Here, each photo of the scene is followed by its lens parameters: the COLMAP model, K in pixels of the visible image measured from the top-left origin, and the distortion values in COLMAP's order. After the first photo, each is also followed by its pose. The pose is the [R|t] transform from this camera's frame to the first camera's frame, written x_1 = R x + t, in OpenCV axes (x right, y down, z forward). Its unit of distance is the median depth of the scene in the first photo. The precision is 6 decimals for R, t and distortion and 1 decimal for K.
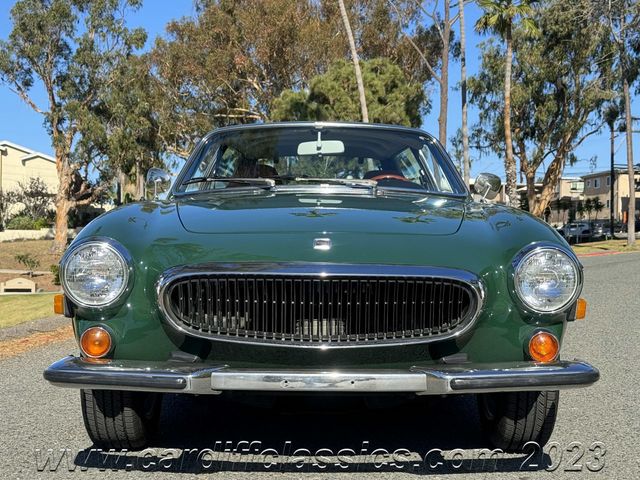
lens RADIAL K [[1007.8, 0, 319.5], [0, 1007.8, 243.6], [0, 0, 1]] dist [0.165884, -0.167667]
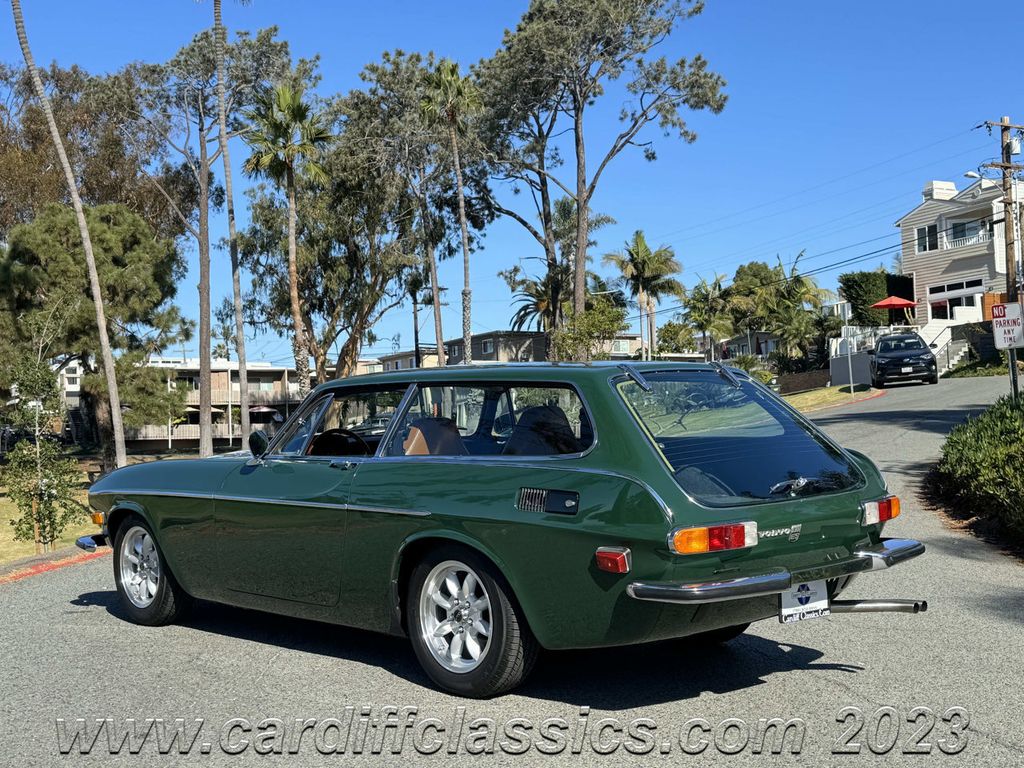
lens RADIAL K [[1262.9, 0, 514.1], [0, 1262.9, 385.3], [0, 0, 1]] dist [0.211234, -0.491233]
pose [[0.935396, -0.023834, 0.352797, -0.000075], [0.038911, 0.998605, -0.035703, -0.005410], [-0.351454, 0.047124, 0.935018, 0.025956]]
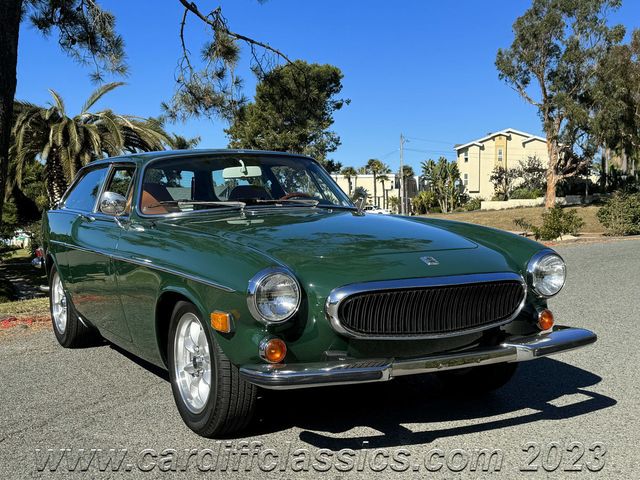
lens RADIAL K [[874.4, 0, 320.0], [0, 874.4, 240.0], [0, 0, 1]] dist [0.245437, -0.522668]
pose [[0.866039, 0.002367, -0.499970, 0.042065], [0.015017, 0.999414, 0.030744, -0.000414], [0.499750, -0.034133, 0.865497, -0.074128]]
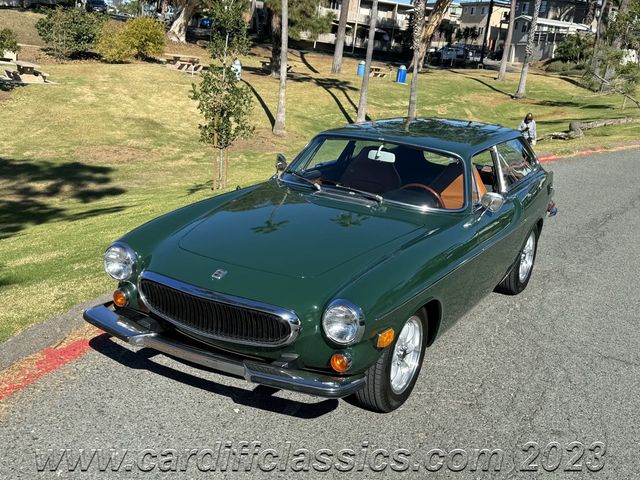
lens RADIAL K [[789.3, 0, 321.3], [0, 789.3, 240.8], [0, 0, 1]] dist [0.211234, -0.491233]
pose [[0.987122, 0.089833, 0.132364, 0.003229], [-0.120711, 0.961253, 0.247834, -0.019795], [-0.104972, -0.260620, 0.959718, 0.098592]]
